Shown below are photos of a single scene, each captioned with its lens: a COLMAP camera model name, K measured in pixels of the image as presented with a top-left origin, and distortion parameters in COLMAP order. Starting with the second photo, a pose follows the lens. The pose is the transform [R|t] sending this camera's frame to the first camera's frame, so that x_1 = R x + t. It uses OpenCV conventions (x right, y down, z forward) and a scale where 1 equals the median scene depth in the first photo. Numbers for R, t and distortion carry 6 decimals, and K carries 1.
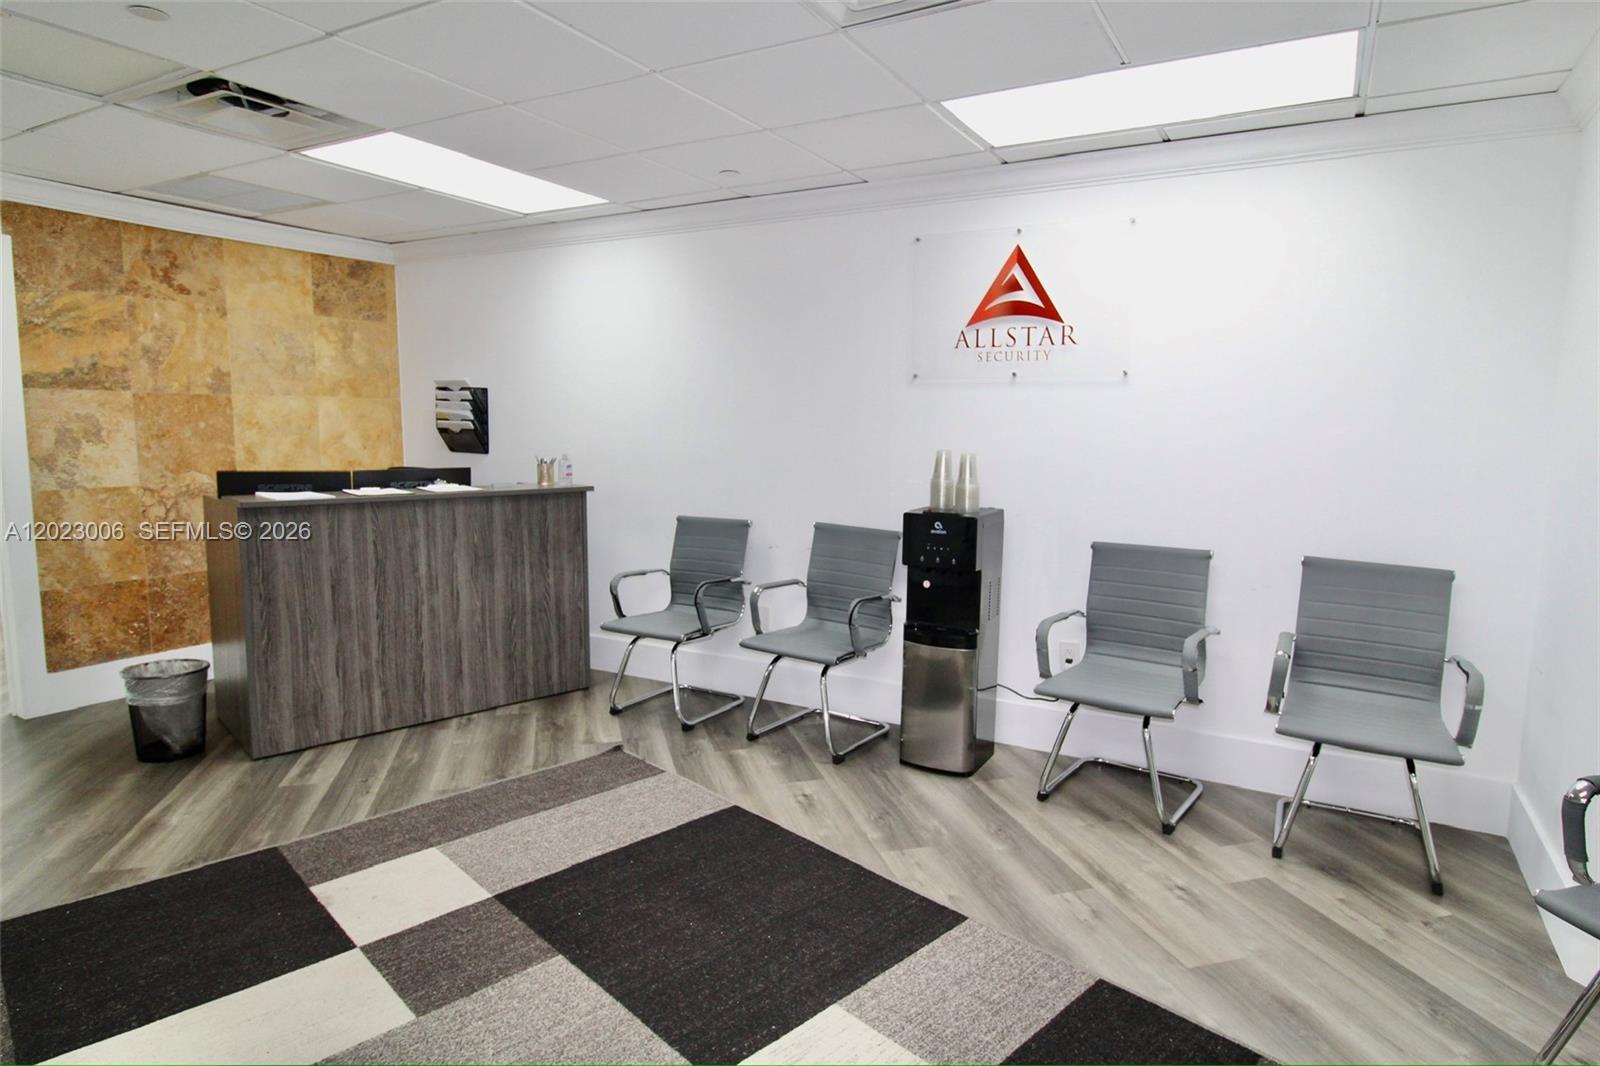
lens RADIAL K [[919.4, 0, 829.7], [0, 919.4, 509.9], [0, 0, 1]] dist [0.022717, -0.020333]
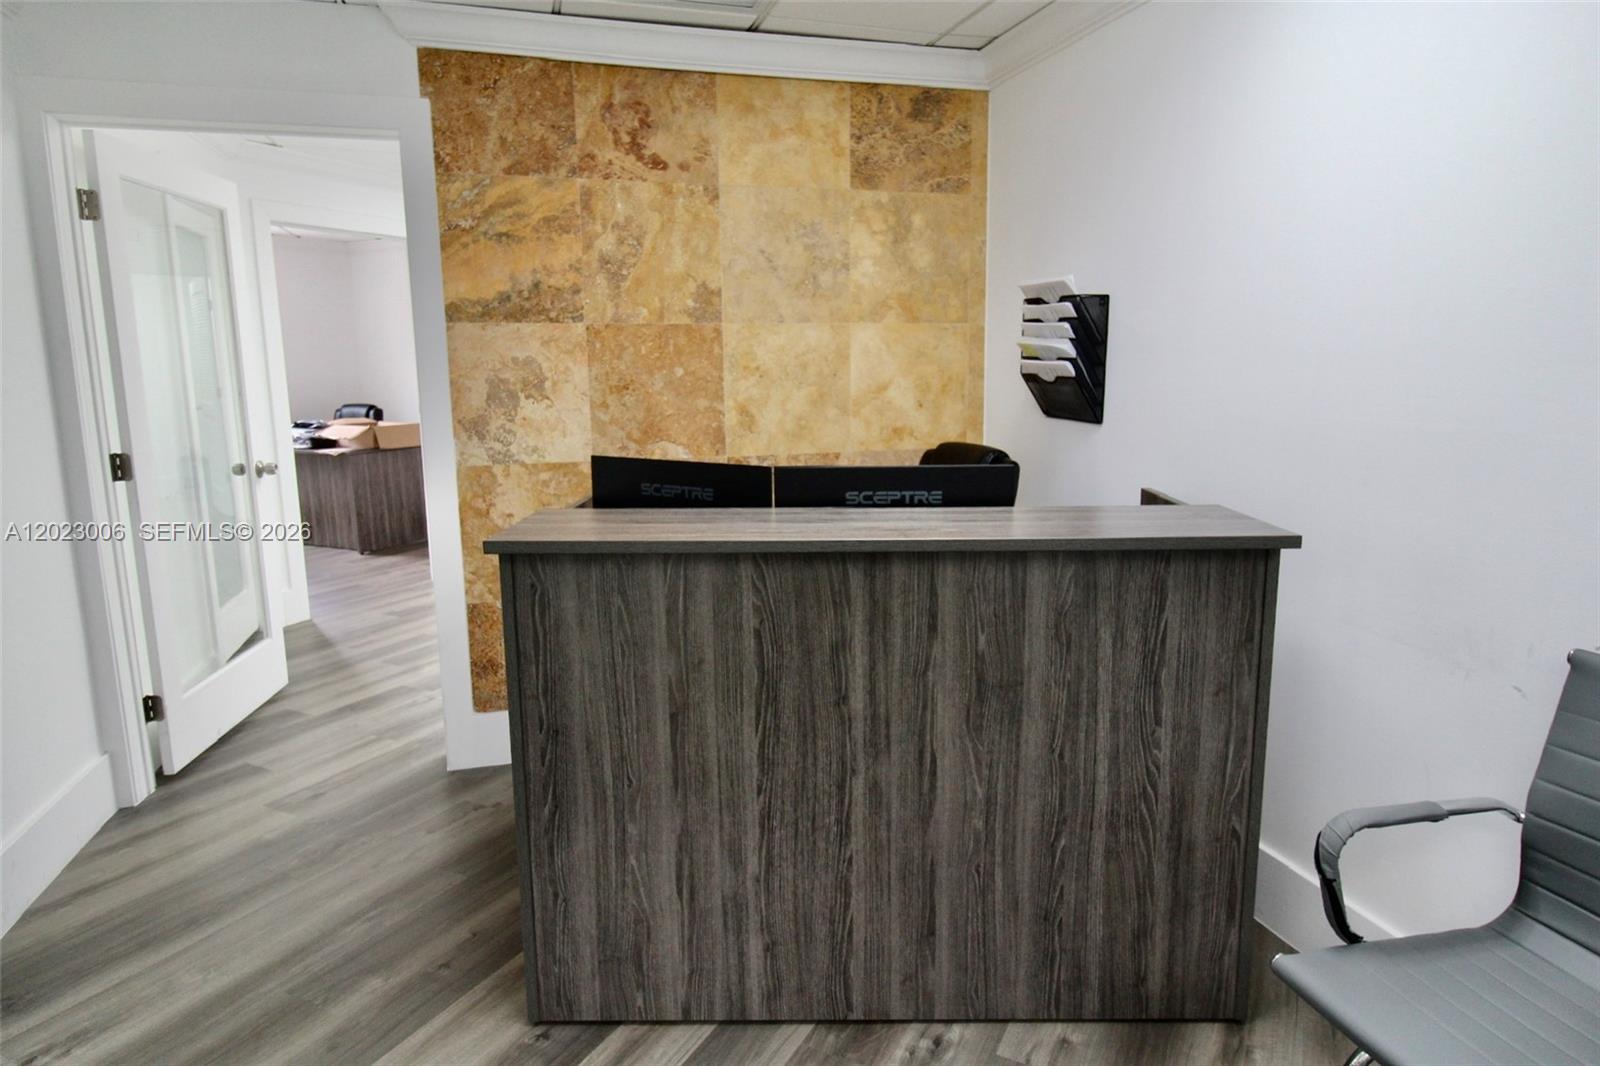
lens RADIAL K [[919.4, 0, 829.7], [0, 919.4, 509.9], [0, 0, 1]] dist [0.022717, -0.020333]
pose [[0.717415, 0.101865, -0.689158, -0.145786], [-0.054014, 0.994407, 0.090756, -0.063051], [0.694549, -0.027885, 0.718905, 0.638396]]
